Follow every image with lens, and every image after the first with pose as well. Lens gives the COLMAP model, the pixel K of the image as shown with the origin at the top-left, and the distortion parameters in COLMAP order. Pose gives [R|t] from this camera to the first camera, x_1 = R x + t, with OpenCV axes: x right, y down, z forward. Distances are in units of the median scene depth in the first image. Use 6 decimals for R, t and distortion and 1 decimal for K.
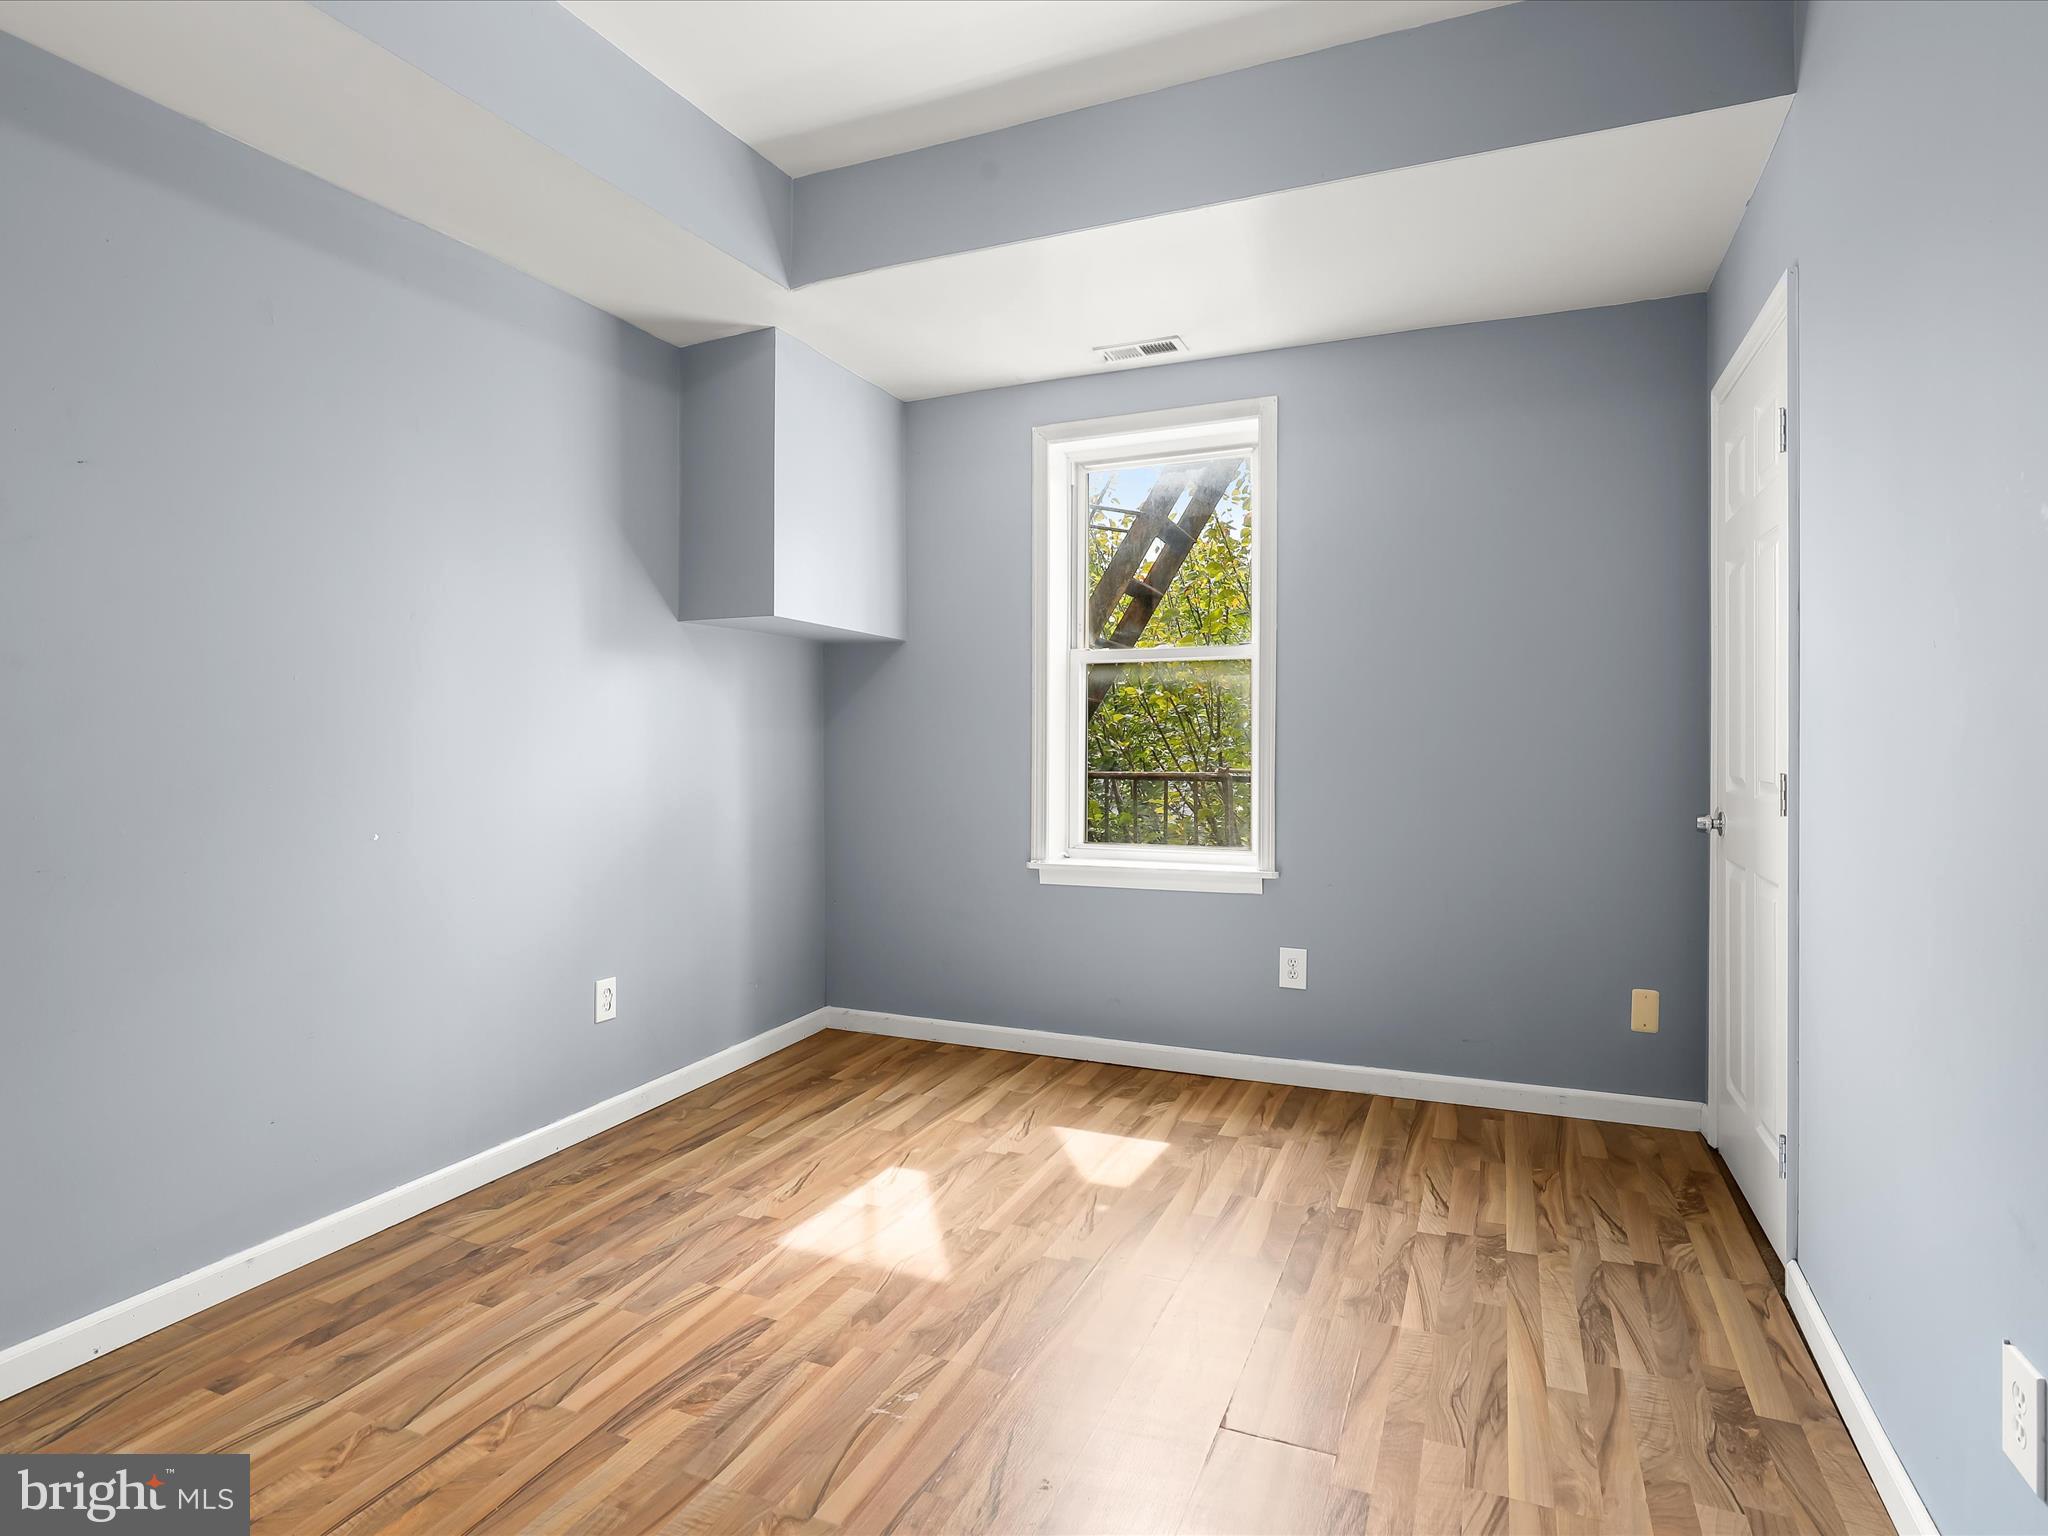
lens RADIAL K [[1114.4, 0, 1014.2], [0, 1114.4, 756.4], [0, 0, 1]] dist [-0.019233, -0.004435]
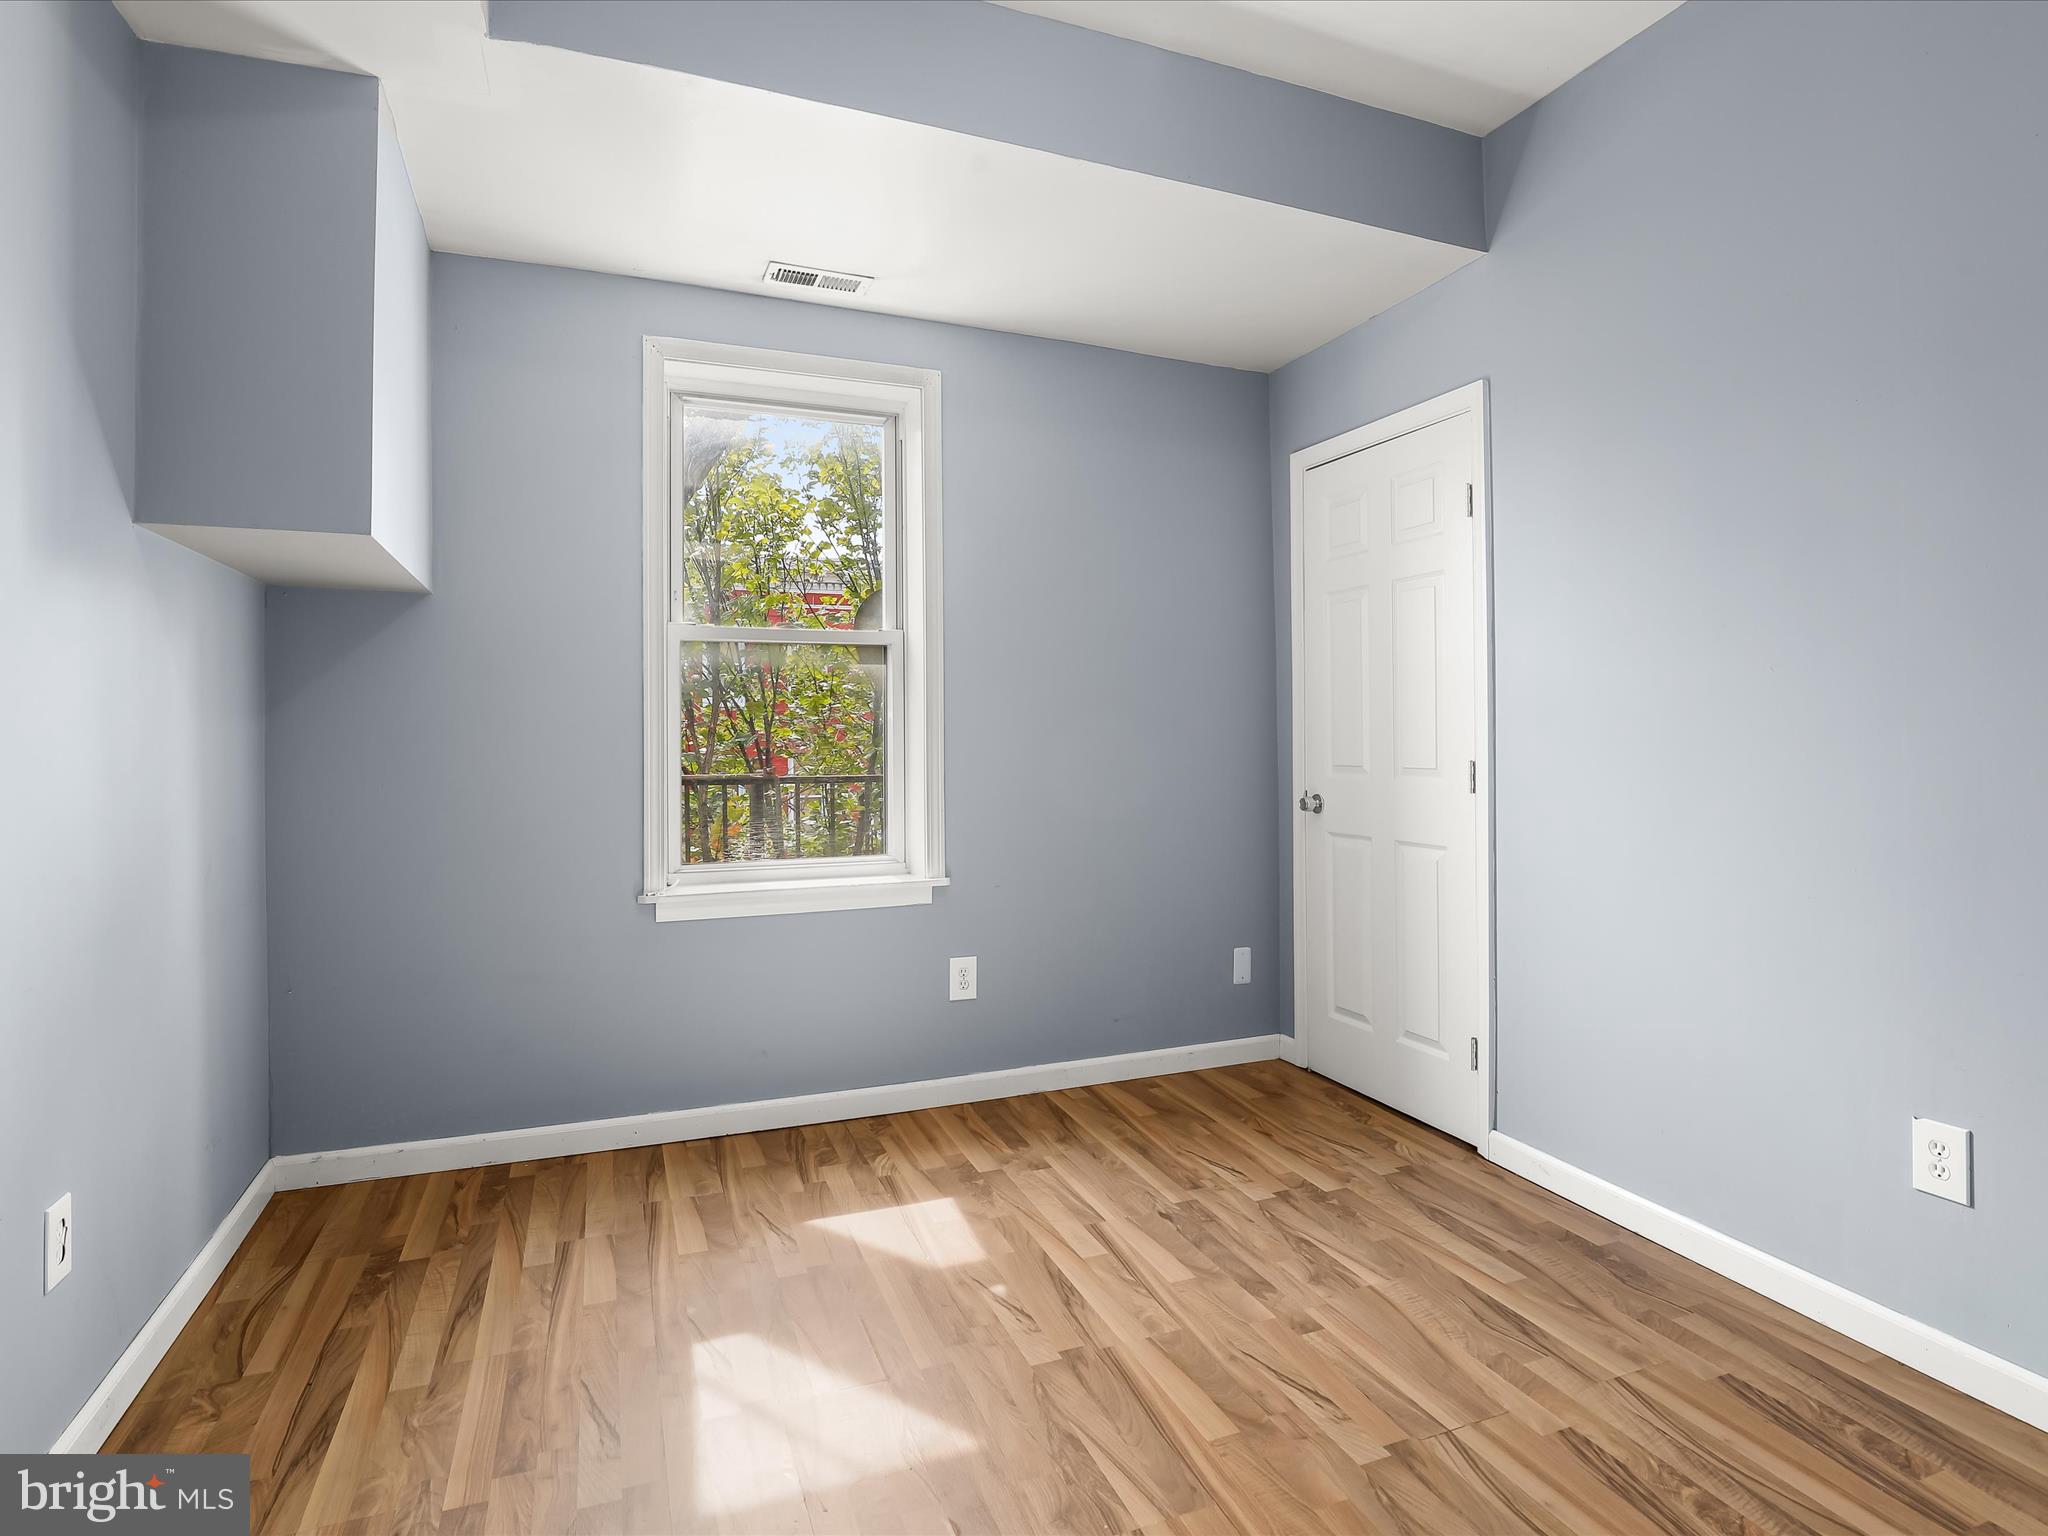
lens RADIAL K [[1114.4, 0, 1093.1], [0, 1114.4, 730.0], [0, 0, 1]] dist [-0.019233, -0.004435]
pose [[0.679494, 0.004883, 0.733665, -0.409299], [0.012155, 0.999766, -0.017912, -0.002208], [-0.733581, 0.021088, 0.679275, 0.302879]]
